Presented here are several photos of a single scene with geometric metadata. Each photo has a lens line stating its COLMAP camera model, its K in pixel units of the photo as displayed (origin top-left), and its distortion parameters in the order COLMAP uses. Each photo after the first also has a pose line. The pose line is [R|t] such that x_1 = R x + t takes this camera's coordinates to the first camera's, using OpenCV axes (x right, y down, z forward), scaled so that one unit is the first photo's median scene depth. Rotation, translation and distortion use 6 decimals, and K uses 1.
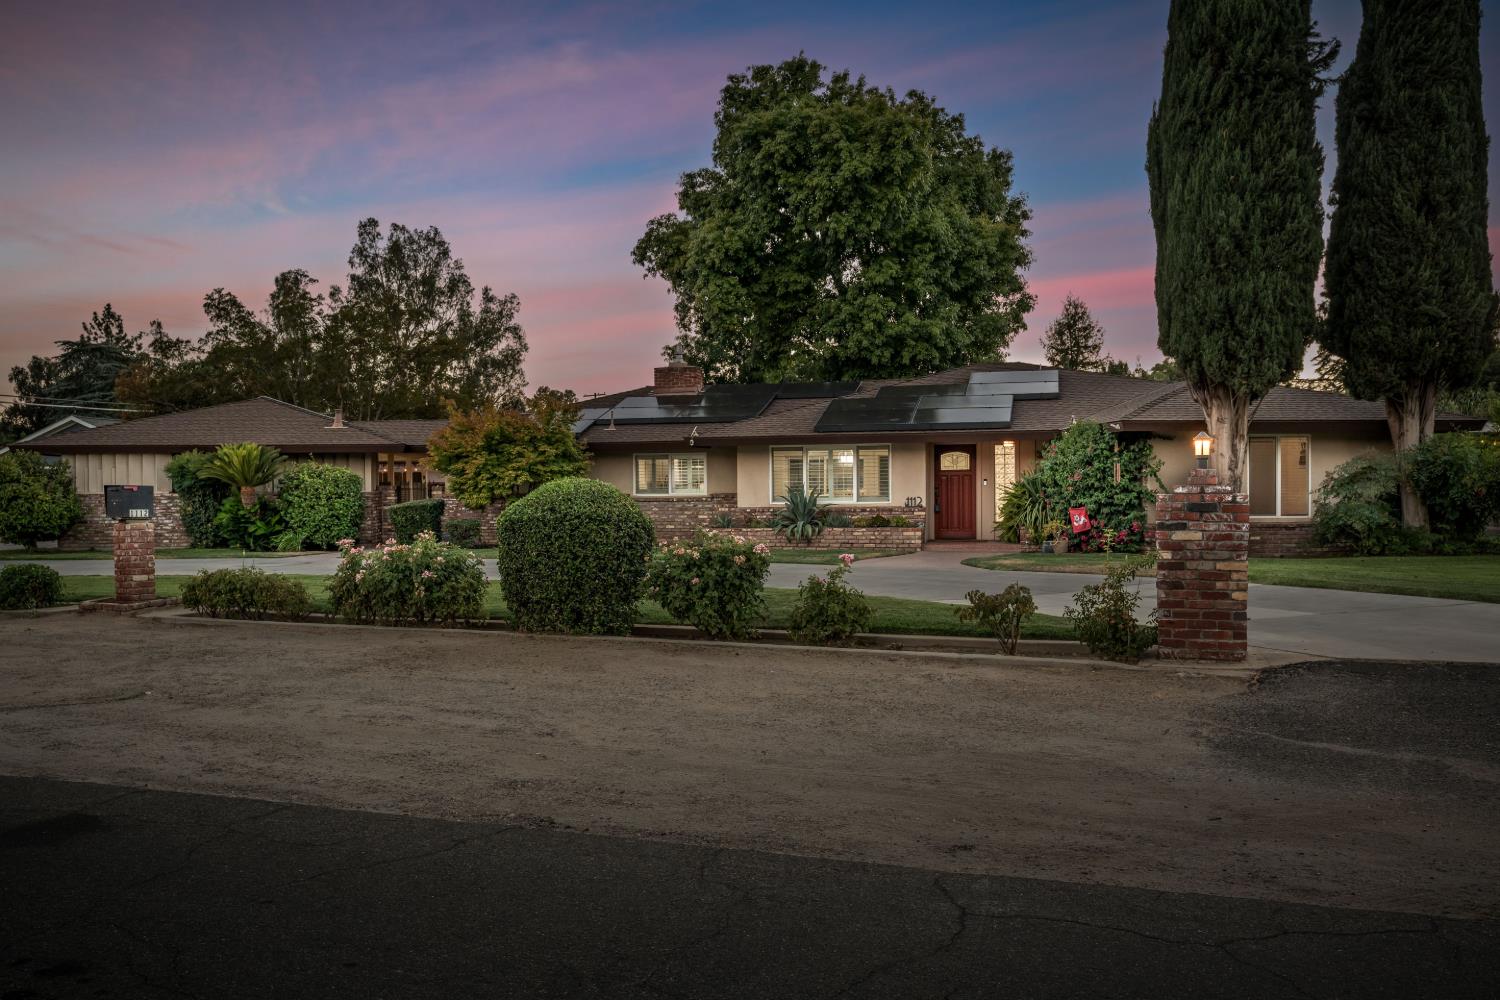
lens RADIAL K [[1200.2, 0, 745.8], [0, 1200.2, 532.1], [0, 0, 1]] dist [0.000135, 0.002941]
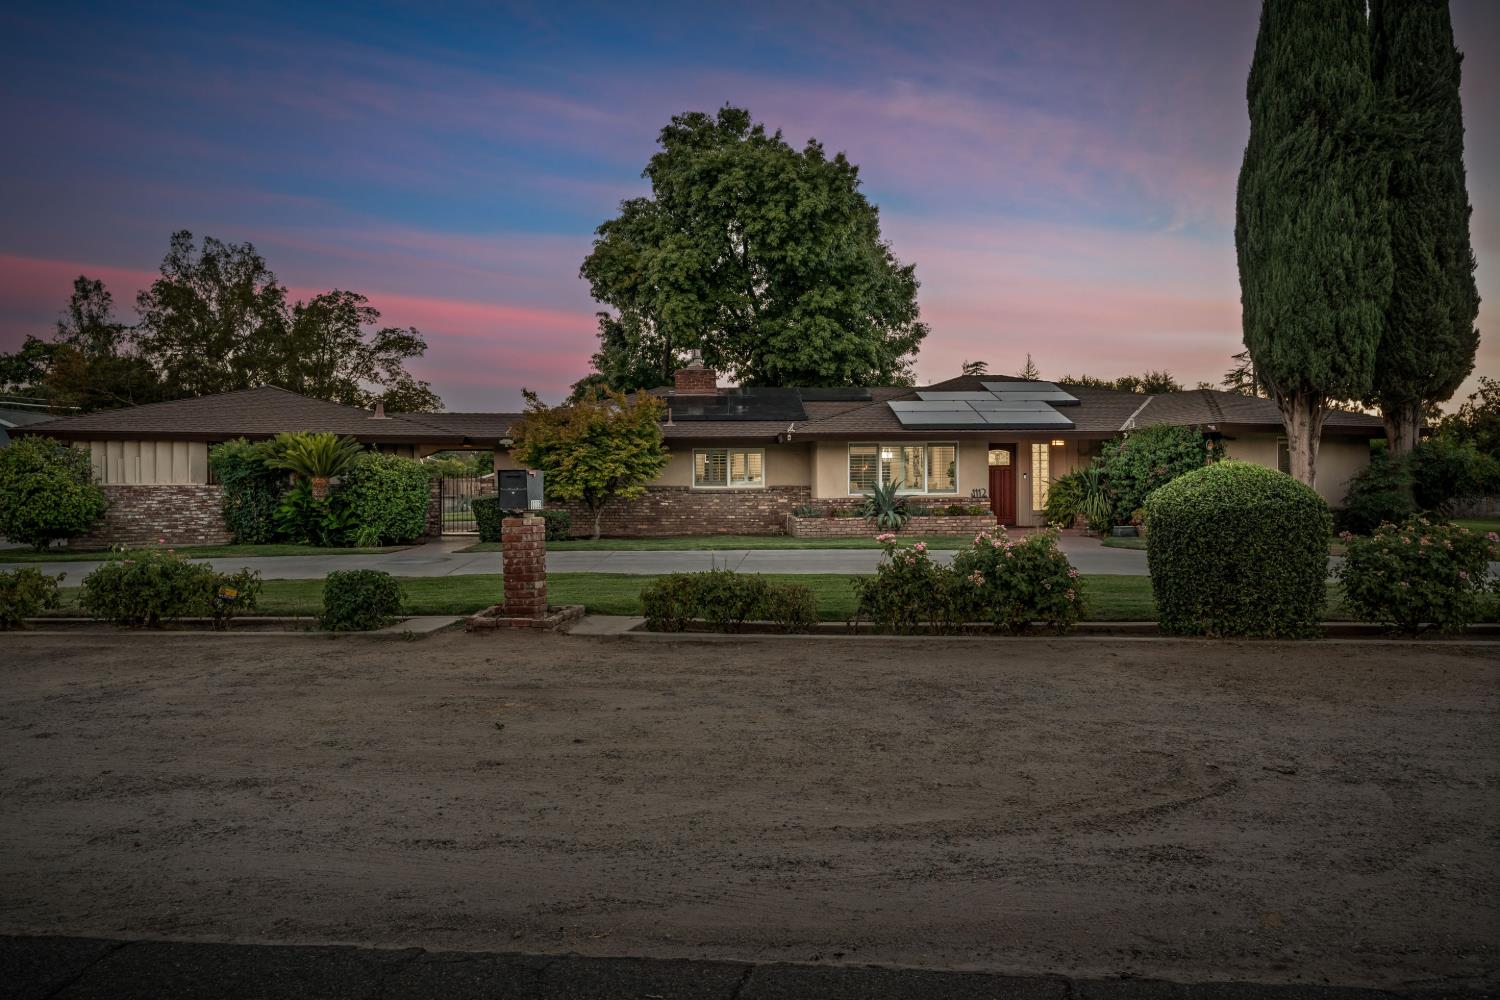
lens RADIAL K [[954.2, 0, 749.9], [0, 954.2, 502.4], [0, 0, 1]] dist [0.005607, -0.006763]
pose [[0.957876, -0.003924, 0.287156, -0.312333], [0.009163, 0.999815, -0.016903, -0.003102], [-0.287037, 0.018822, 0.957735, 0.193189]]
